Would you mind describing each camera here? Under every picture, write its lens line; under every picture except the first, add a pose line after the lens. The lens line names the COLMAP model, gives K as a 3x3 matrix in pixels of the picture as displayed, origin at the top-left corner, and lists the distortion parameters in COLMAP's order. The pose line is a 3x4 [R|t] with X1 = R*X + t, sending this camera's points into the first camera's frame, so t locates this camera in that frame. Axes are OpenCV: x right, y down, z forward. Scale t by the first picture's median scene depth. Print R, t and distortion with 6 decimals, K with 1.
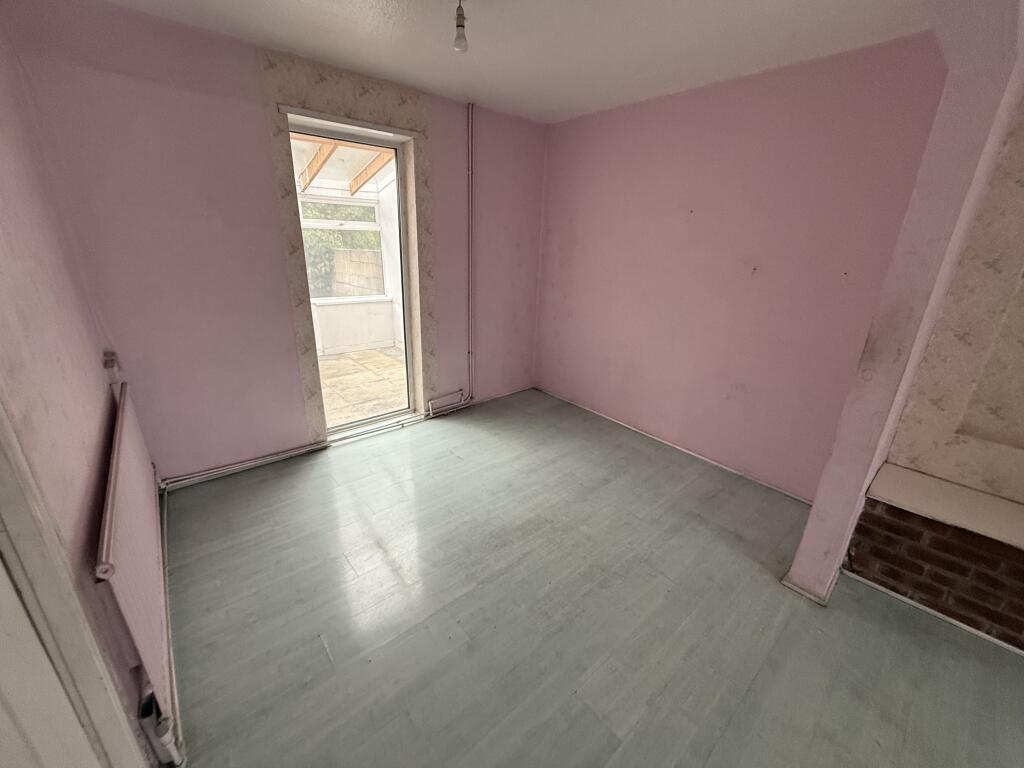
lens RADIAL K [[409.3, 0, 509.9], [0, 409.3, 387.1], [0, 0, 1]] dist [-0.000842, -0.000113]
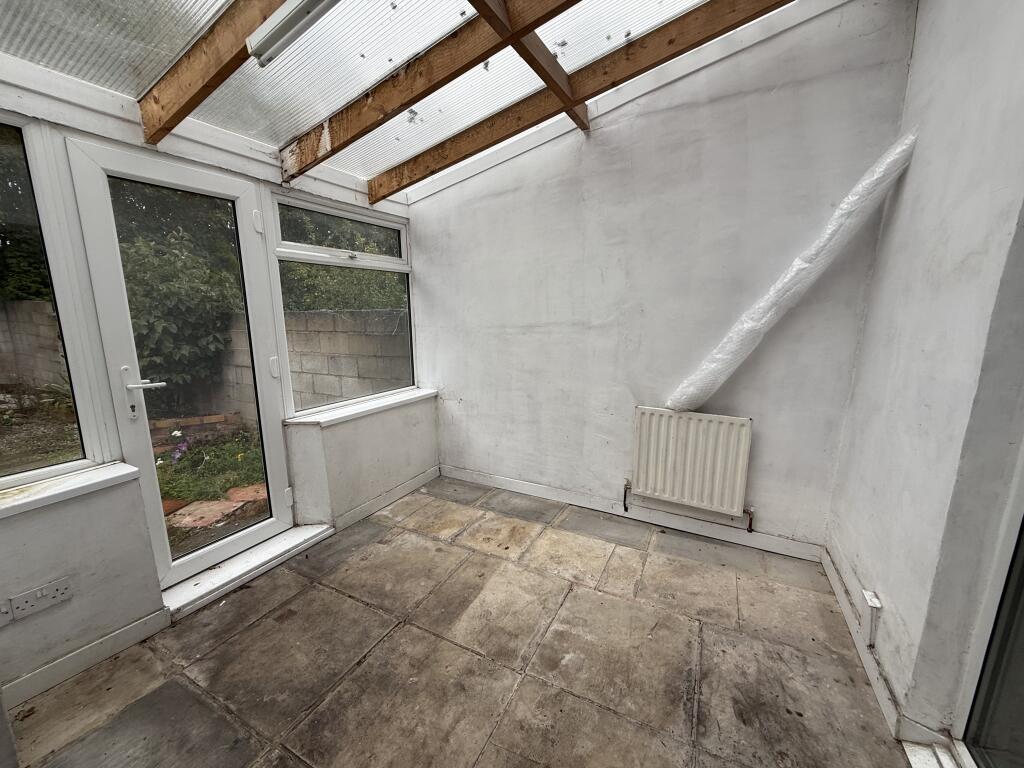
lens RADIAL K [[409.3, 0, 509.9], [0, 409.3, 387.1], [0, 0, 1]] dist [-0.000842, -0.000113]
pose [[0.924807, -0.095859, 0.368162, -0.495970], [0.147557, 0.982360, -0.114876, -0.179839], [-0.350656, 0.160563, 0.922638, 0.571491]]
